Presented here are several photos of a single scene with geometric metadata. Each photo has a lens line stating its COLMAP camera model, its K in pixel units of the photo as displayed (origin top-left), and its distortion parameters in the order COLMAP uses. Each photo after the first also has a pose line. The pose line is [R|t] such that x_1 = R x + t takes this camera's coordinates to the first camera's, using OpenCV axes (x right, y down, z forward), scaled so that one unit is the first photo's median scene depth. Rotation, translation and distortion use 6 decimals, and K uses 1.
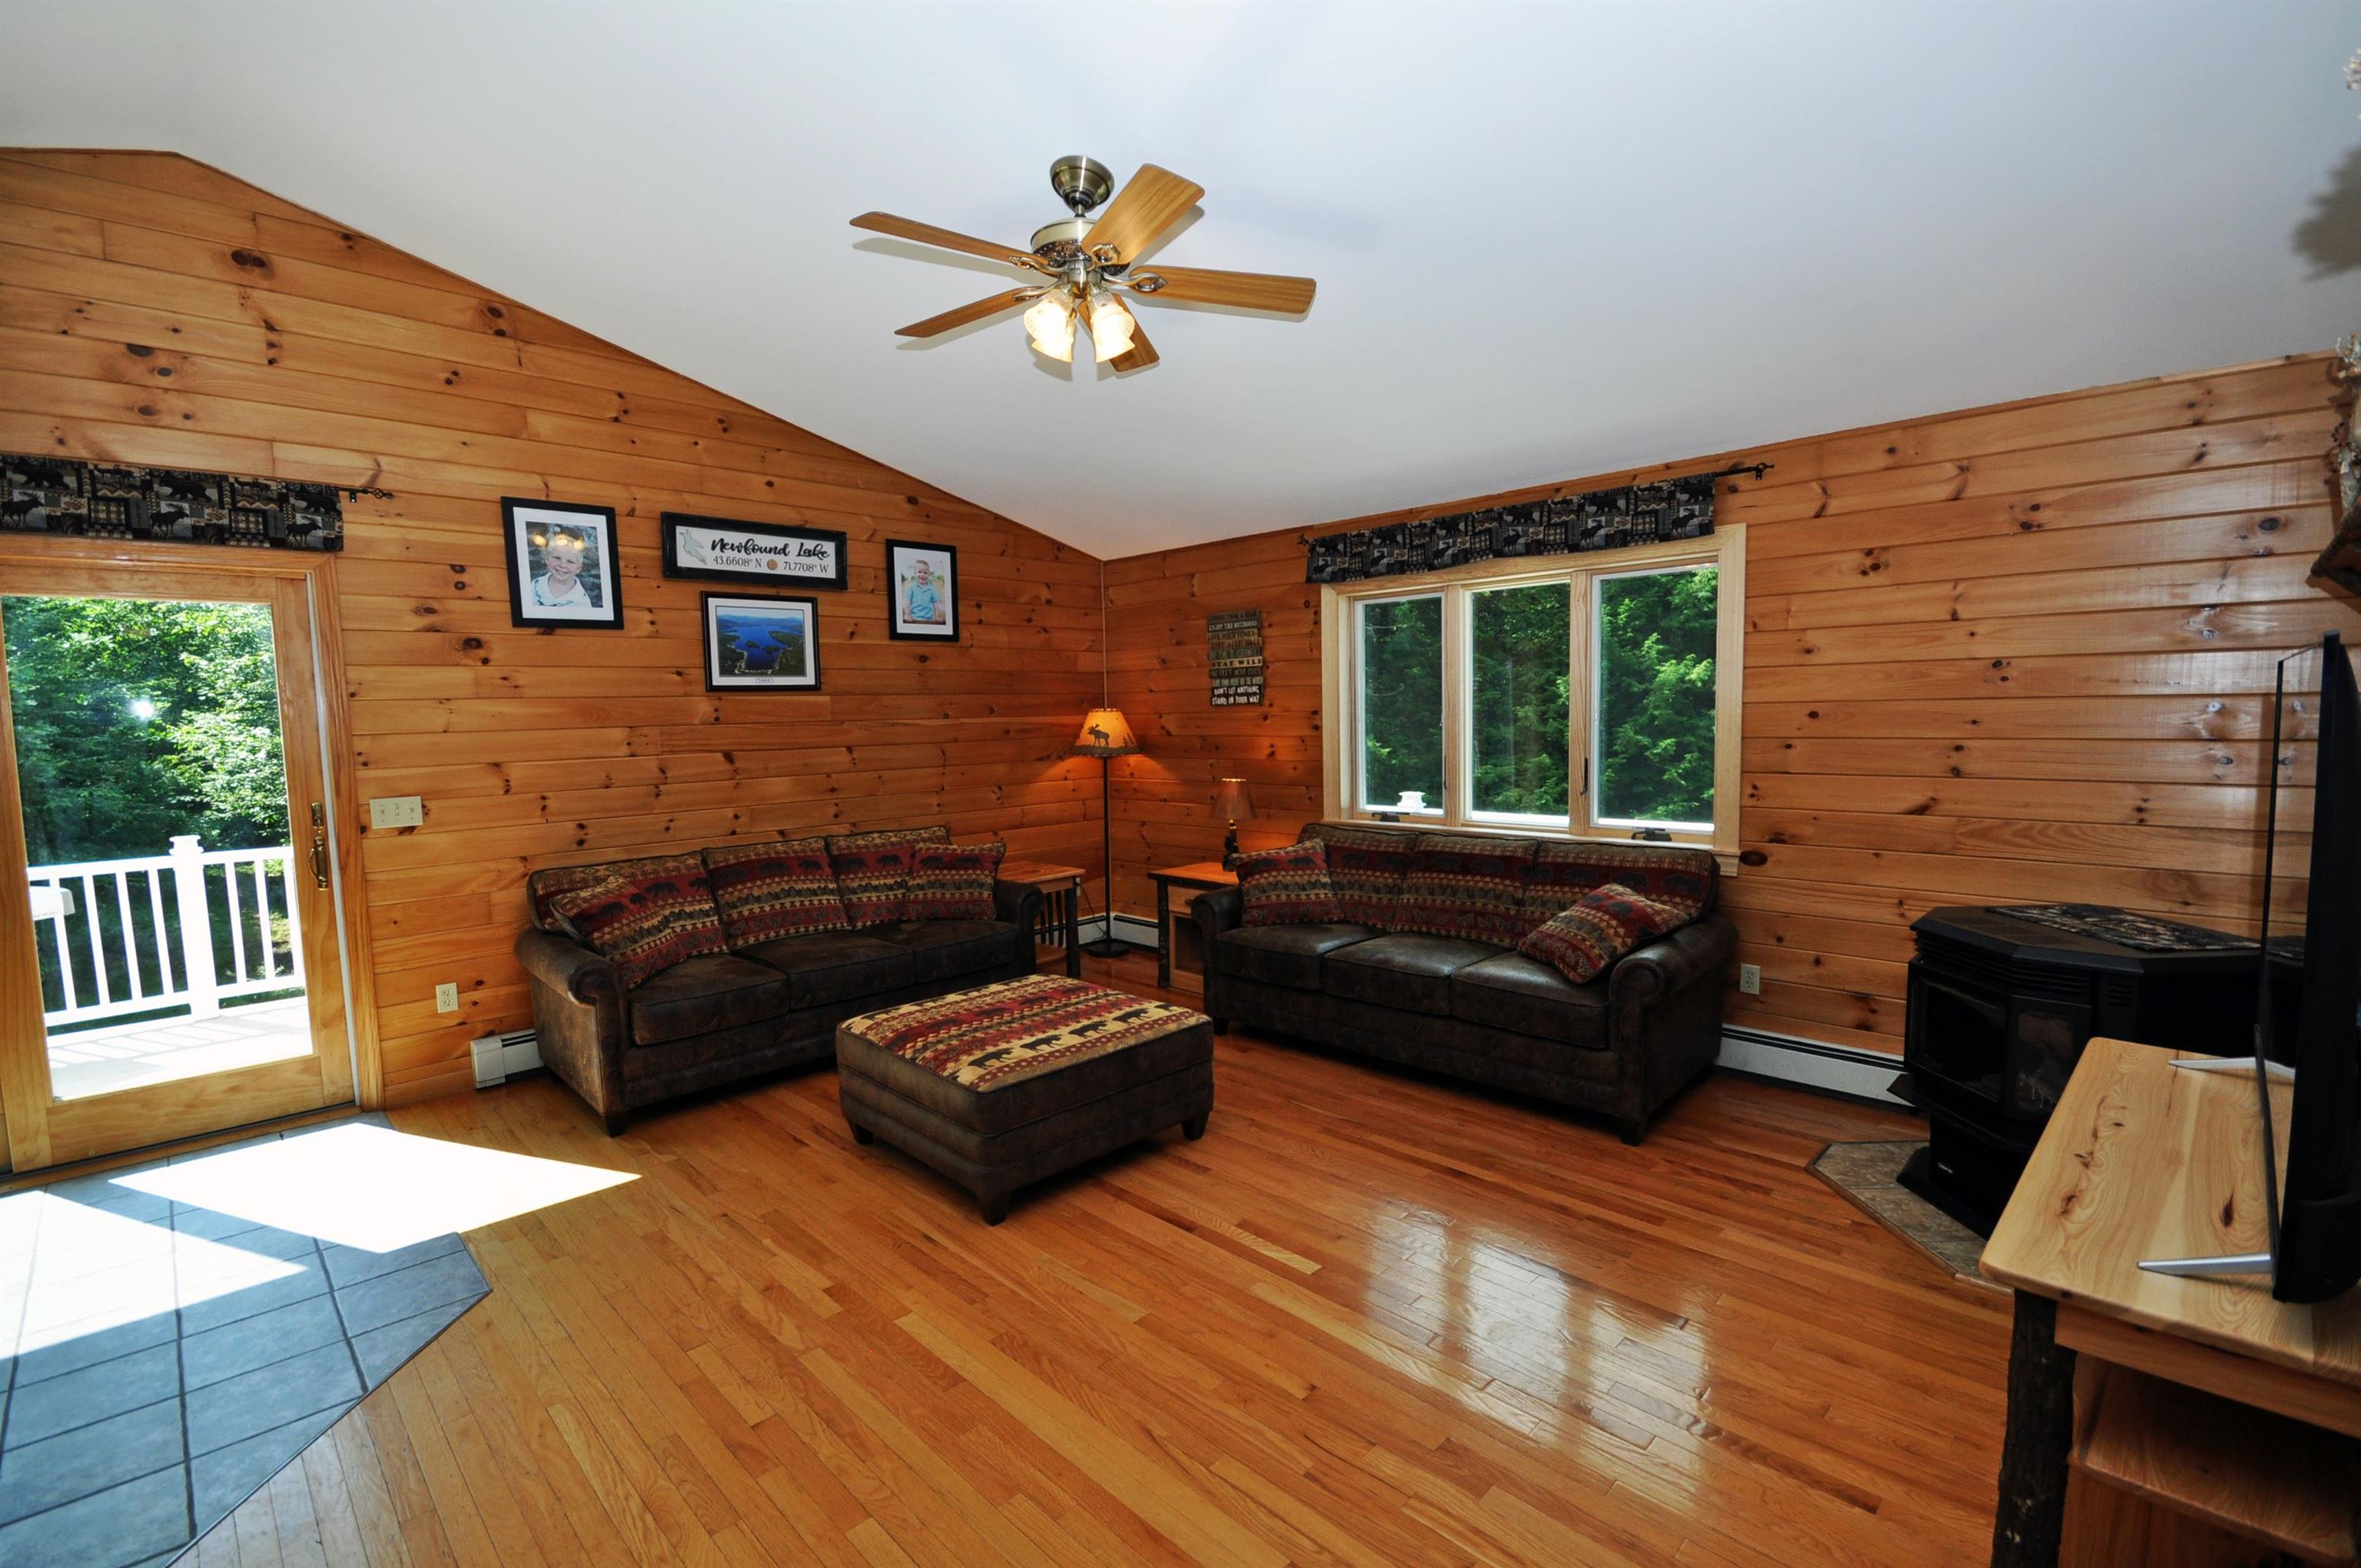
lens RADIAL K [[1016.4, 0, 1167.3], [0, 1016.4, 788.1], [0, 0, 1]] dist [-0.003202, -0.005625]
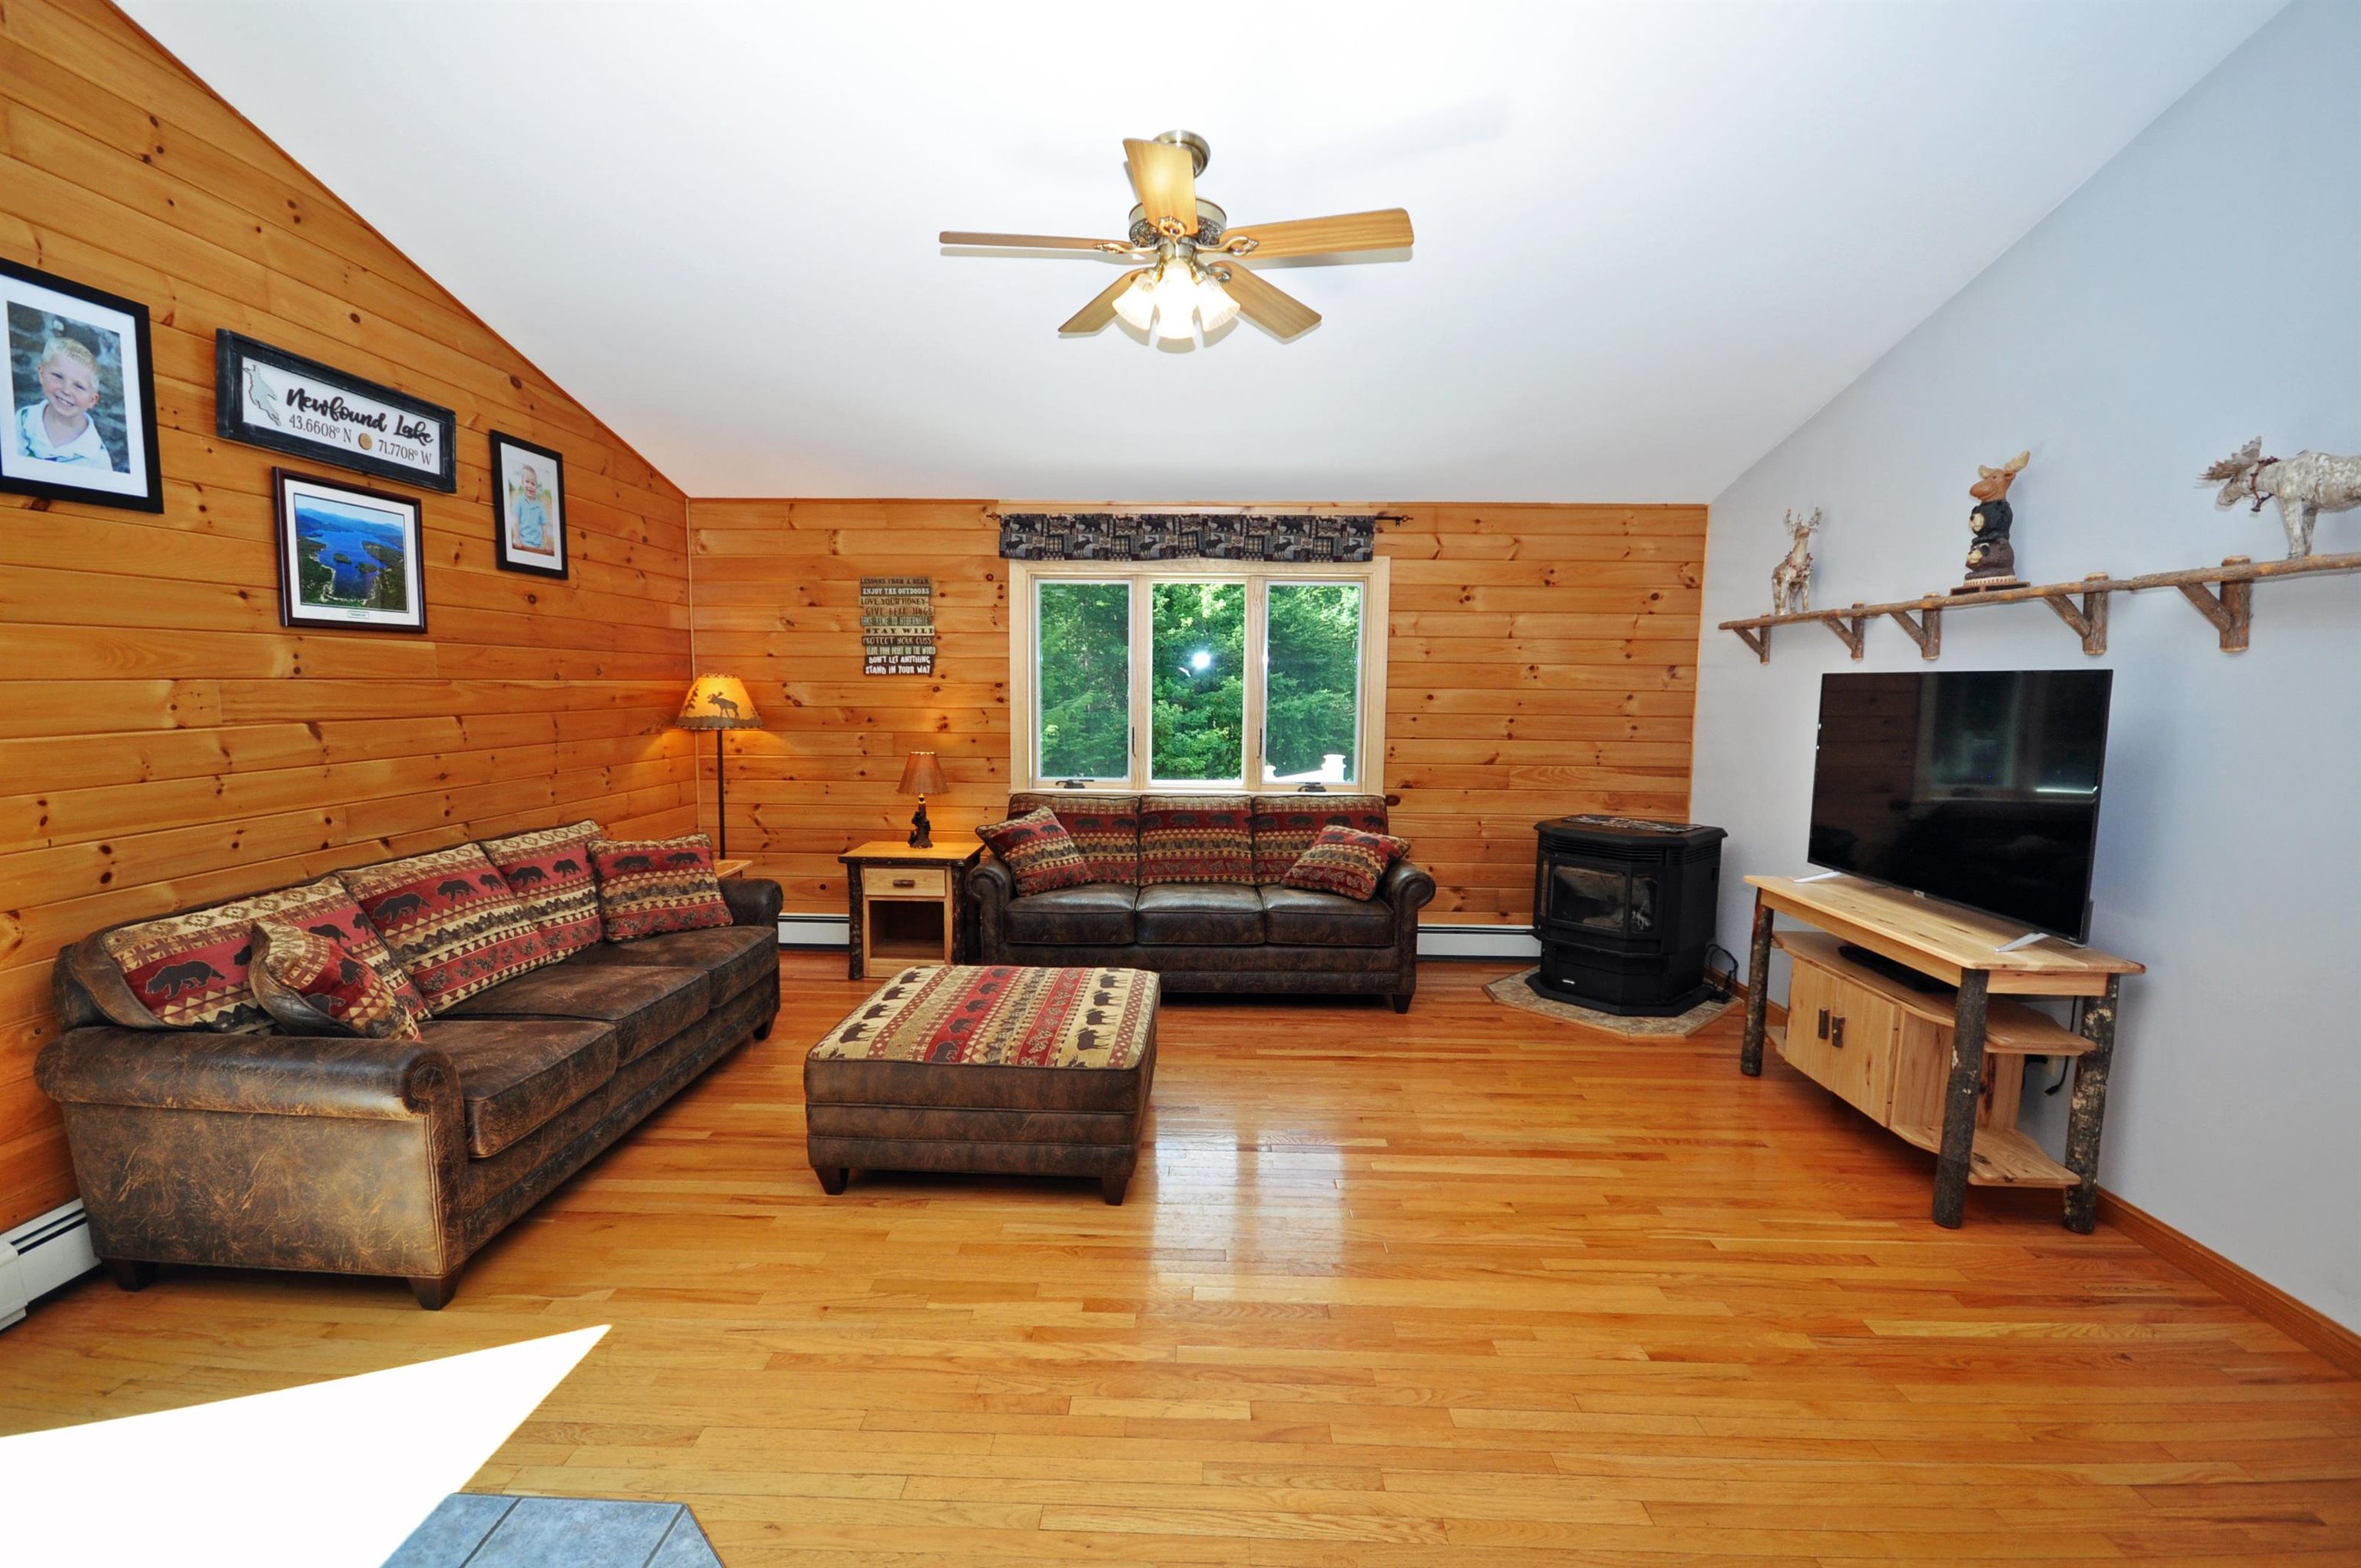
lens RADIAL K [[1016.4, 0, 1182.9], [0, 1016.4, 784.1], [0, 0, 1]] dist [-0.003202, -0.005625]
pose [[0.730428, -0.038222, 0.681920, -0.478888], [0.025570, 0.999263, 0.028620, -0.000114], [-0.682511, -0.003468, 0.730867, 0.151513]]
